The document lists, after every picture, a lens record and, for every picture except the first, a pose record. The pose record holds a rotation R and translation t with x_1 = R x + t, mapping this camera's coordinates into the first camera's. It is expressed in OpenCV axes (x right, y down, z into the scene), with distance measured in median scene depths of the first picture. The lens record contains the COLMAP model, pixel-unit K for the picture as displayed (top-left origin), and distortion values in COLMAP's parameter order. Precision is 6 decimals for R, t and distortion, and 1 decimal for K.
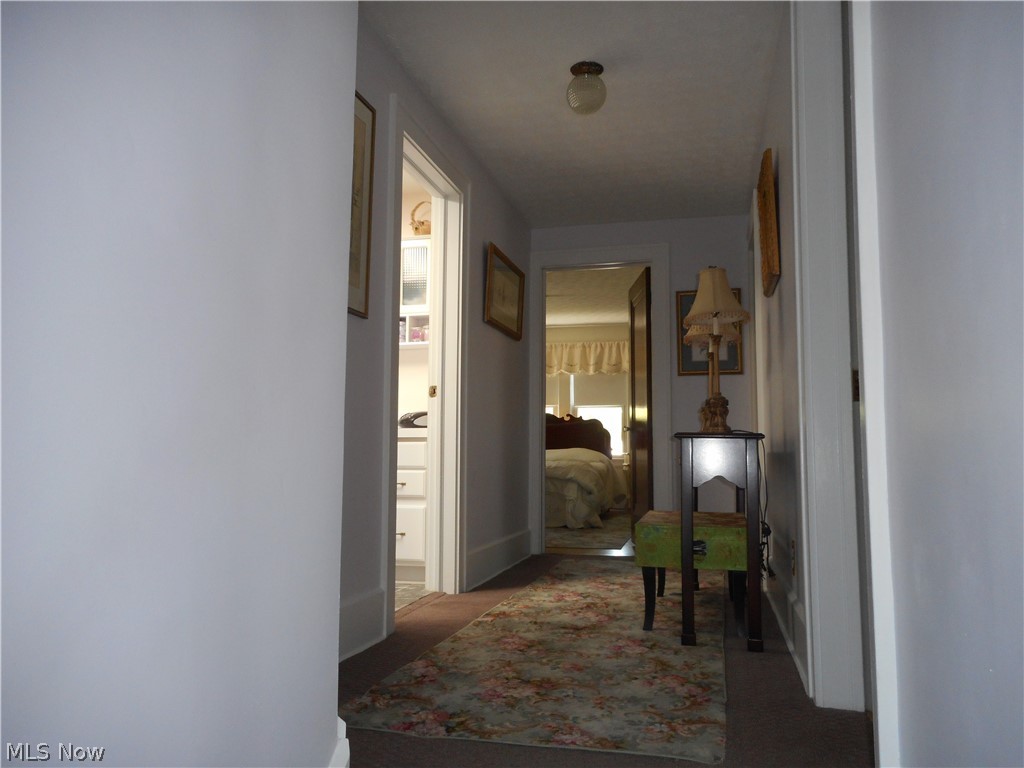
lens RADIAL K [[761.9, 0, 511.4], [0, 761.9, 381.4], [0, 0, 1]] dist [-0.031691, -0.000386]
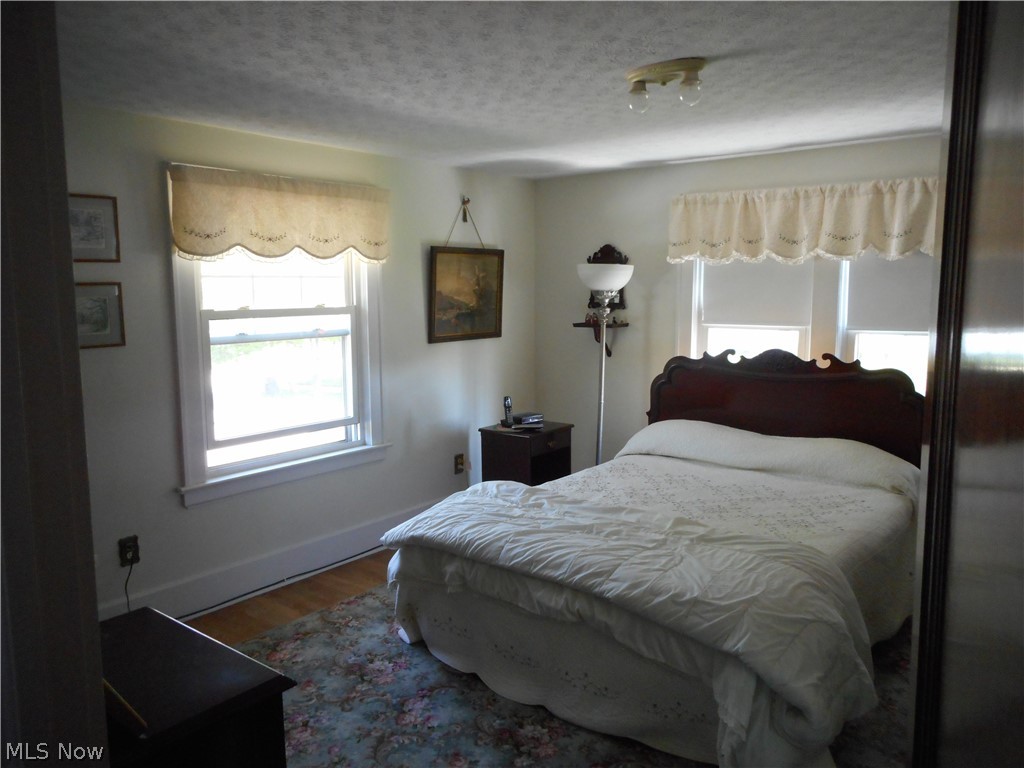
lens RADIAL K [[761.9, 0, 513.4], [0, 761.9, 388.1], [0, 0, 1]] dist [-0.031691, -0.000386]
pose [[0.912413, 0.045385, -0.406747, 0.086546], [0.043089, 0.977657, 0.205744, -0.034186], [0.406997, -0.205250, 0.890071, 0.530530]]
